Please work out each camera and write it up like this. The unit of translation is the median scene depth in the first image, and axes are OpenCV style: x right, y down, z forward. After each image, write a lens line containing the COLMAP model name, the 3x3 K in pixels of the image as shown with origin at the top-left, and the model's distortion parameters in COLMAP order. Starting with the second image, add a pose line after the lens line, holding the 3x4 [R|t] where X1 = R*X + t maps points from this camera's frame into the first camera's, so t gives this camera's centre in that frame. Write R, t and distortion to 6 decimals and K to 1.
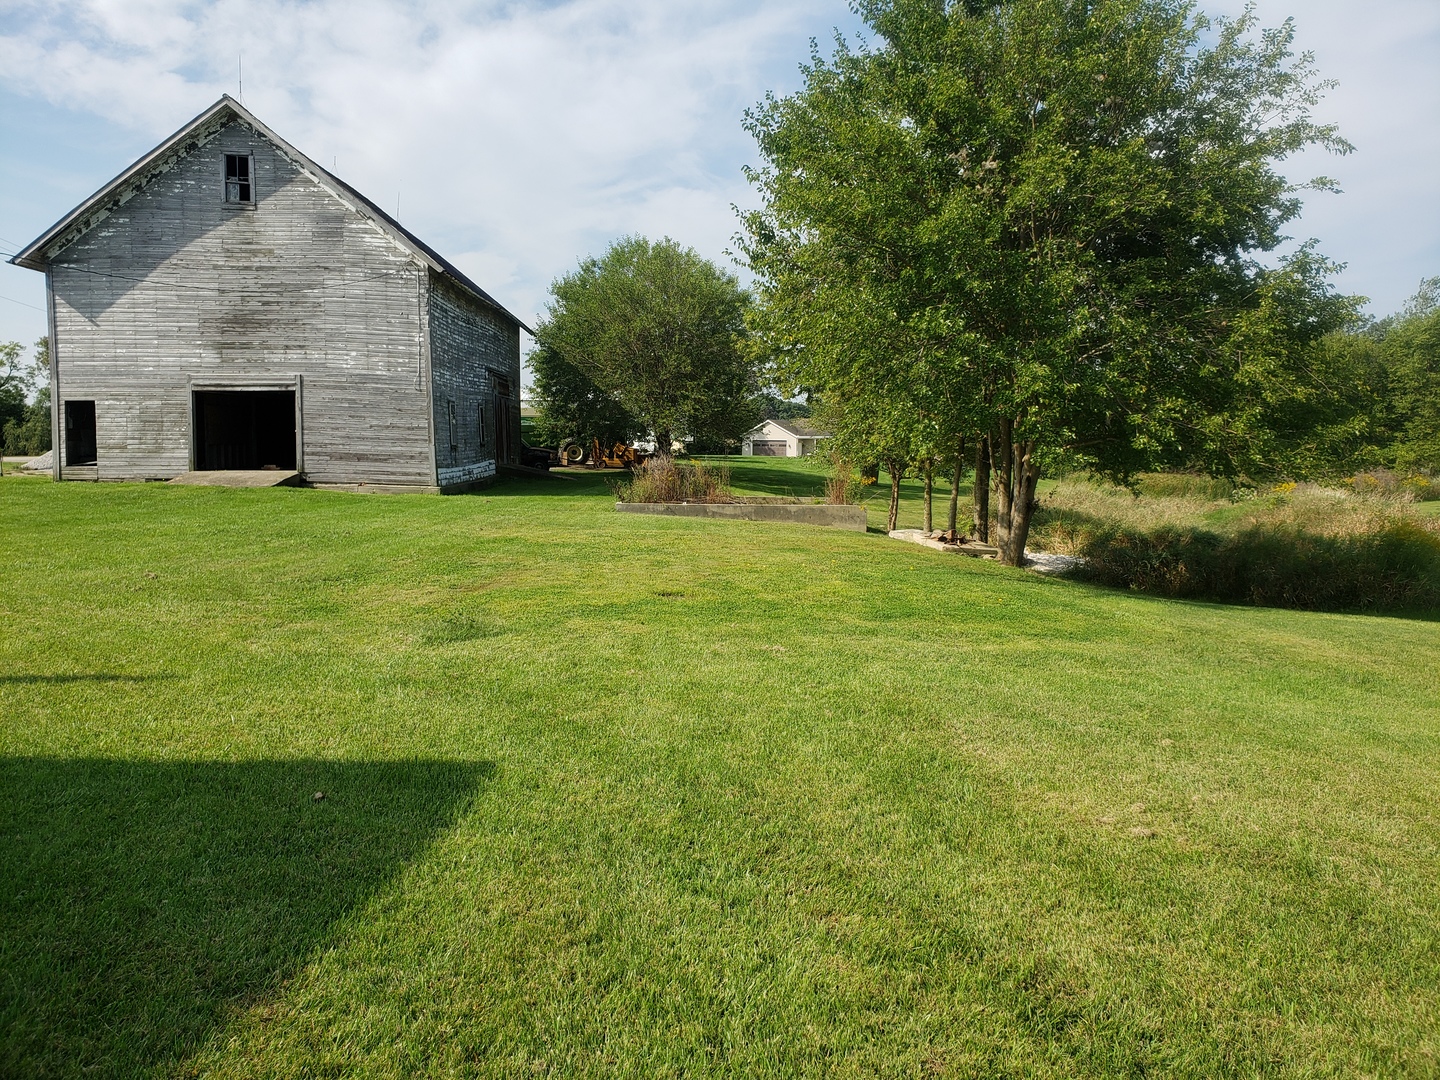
lens RADIAL K [[1184.1, 0, 729.2], [0, 1184.1, 517.6], [0, 0, 1]] dist [0.031900, -0.023570]
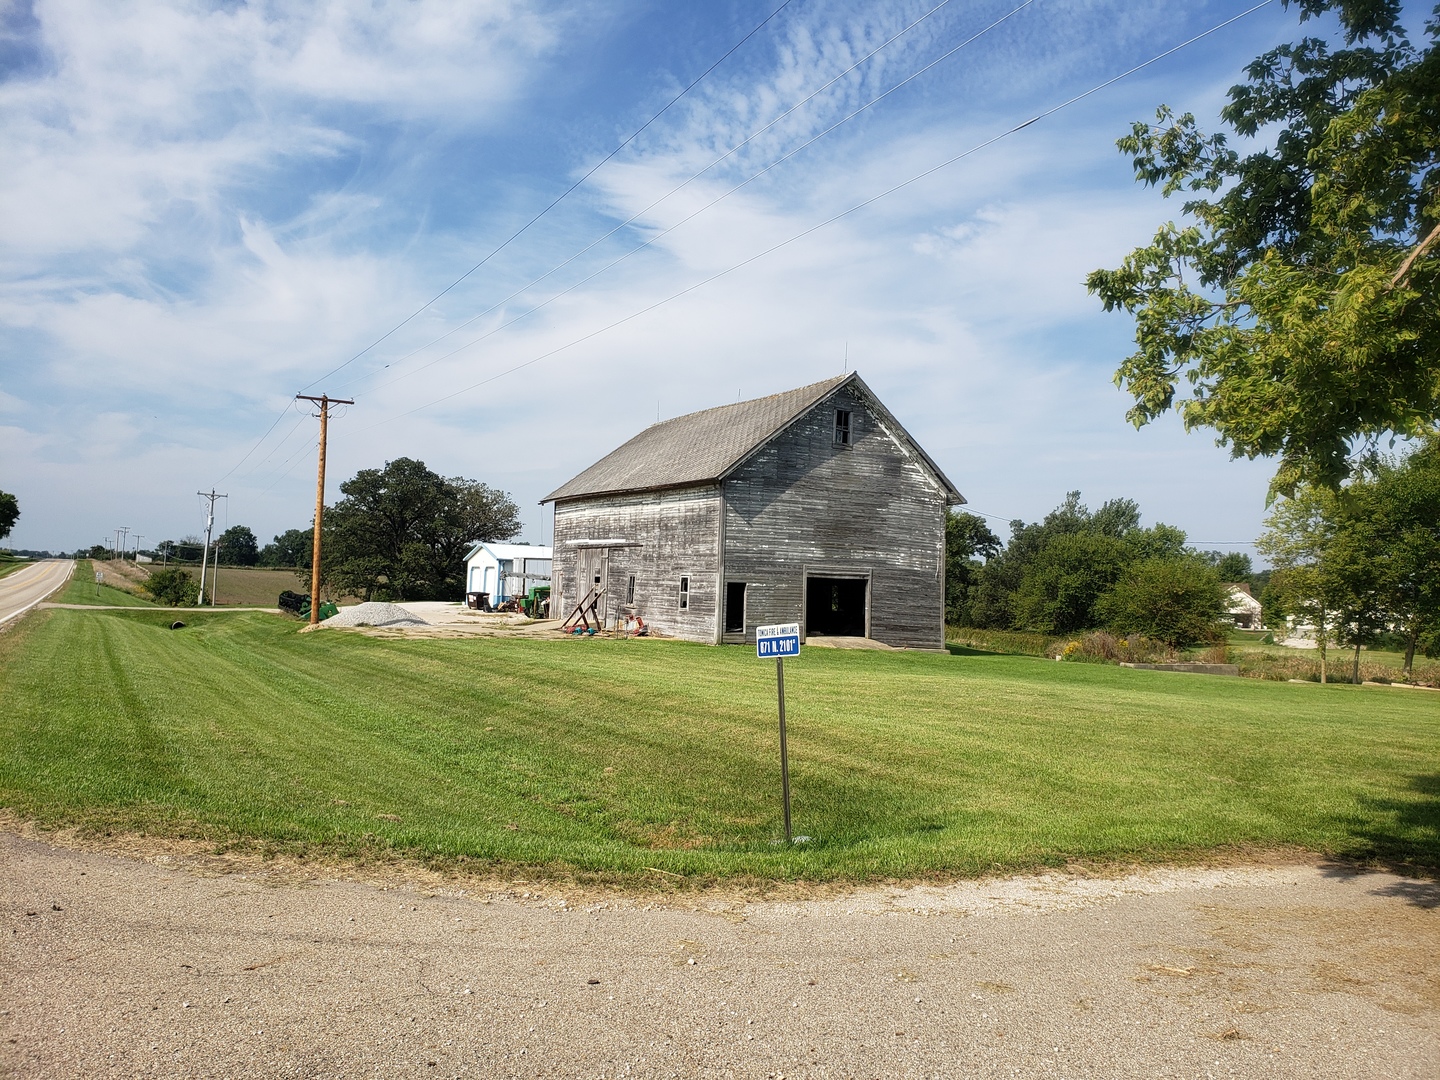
lens RADIAL K [[1122.4, 0, 725.1], [0, 1122.4, 537.1], [0, 0, 1]] dist [0.030224, -0.014014]
pose [[0.892854, 0.046912, 0.447896, -1.108488], [-0.003166, 0.995189, -0.097923, -0.027363], [-0.450335, 0.086013, 0.888707, -0.093735]]
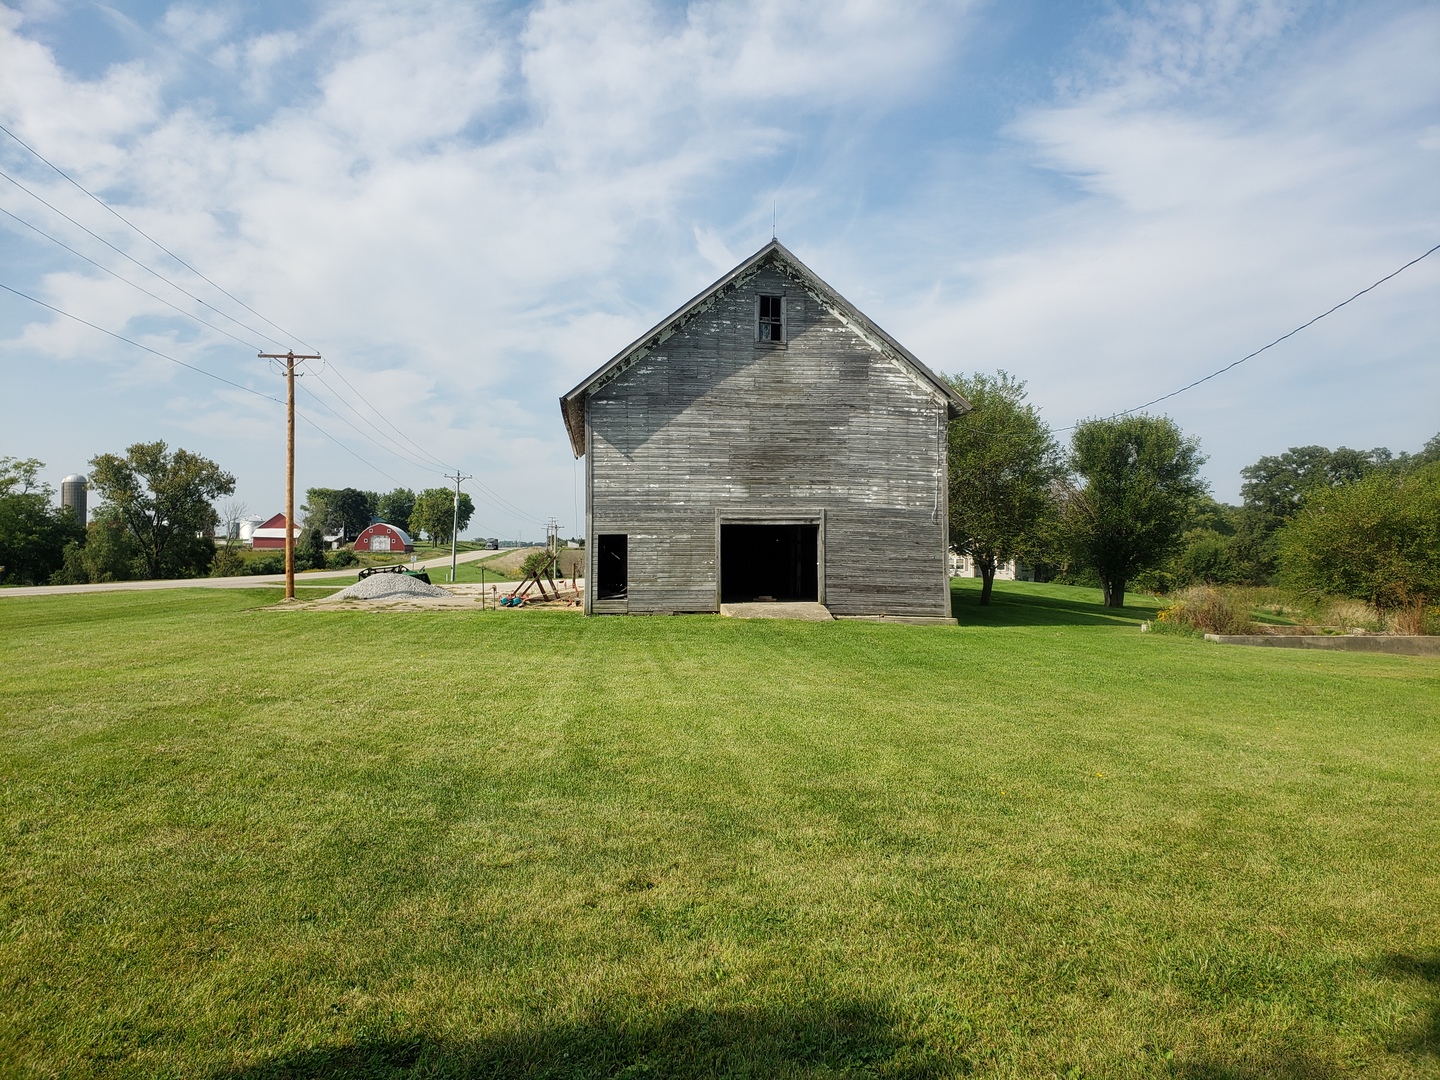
lens RADIAL K [[1122.4, 0, 736.5], [0, 1122.4, 574.3], [0, 0, 1]] dist [0.030224, -0.014014]
pose [[0.996732, -0.004234, 0.080673, -0.516275], [0.007835, 0.998984, -0.044372, -0.021939], [-0.080403, 0.044859, 0.995752, 0.048255]]
